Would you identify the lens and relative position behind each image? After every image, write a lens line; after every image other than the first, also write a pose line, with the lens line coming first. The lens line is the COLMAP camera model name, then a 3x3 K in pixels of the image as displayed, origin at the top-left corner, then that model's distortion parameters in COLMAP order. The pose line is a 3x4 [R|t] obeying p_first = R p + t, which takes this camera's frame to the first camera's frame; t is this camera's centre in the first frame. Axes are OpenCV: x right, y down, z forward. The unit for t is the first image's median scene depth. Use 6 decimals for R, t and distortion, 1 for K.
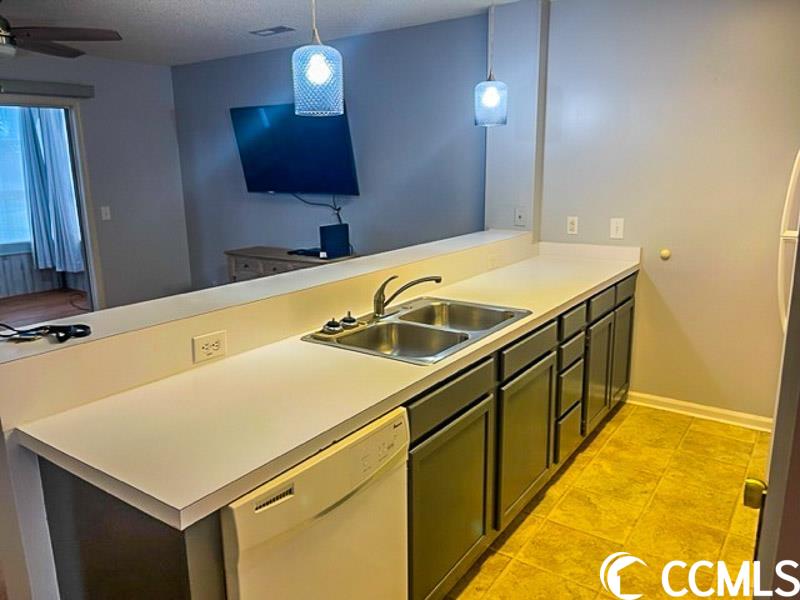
lens RADIAL K [[606.9, 0, 417.3], [0, 606.9, 299.9], [0, 0, 1]] dist [0.055328, -0.062332]
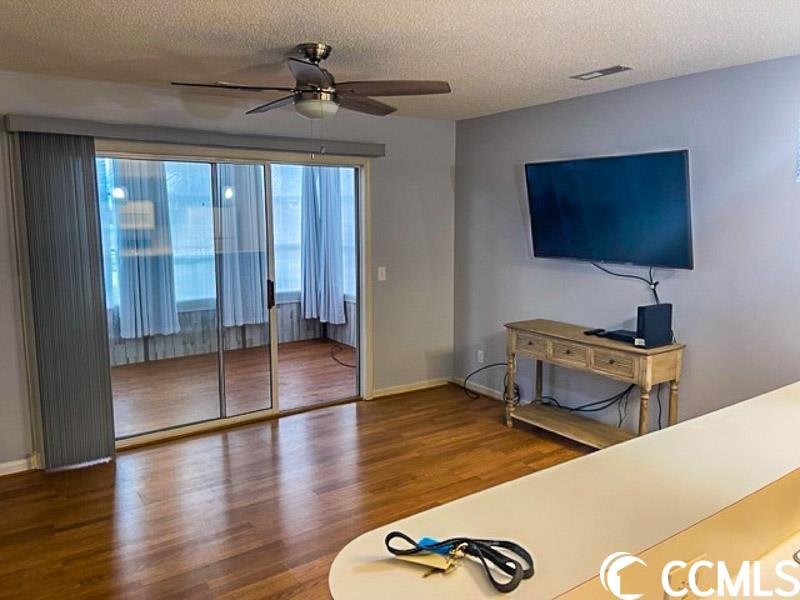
lens RADIAL K [[606.9, 0, 421.5], [0, 606.9, 297.3], [0, 0, 1]] dist [0.055328, -0.062332]
pose [[0.943773, 0.054693, -0.326040, -0.145048], [-0.081005, 0.994414, -0.067671, -0.048213], [0.320518, 0.090277, 0.942931, 0.133645]]
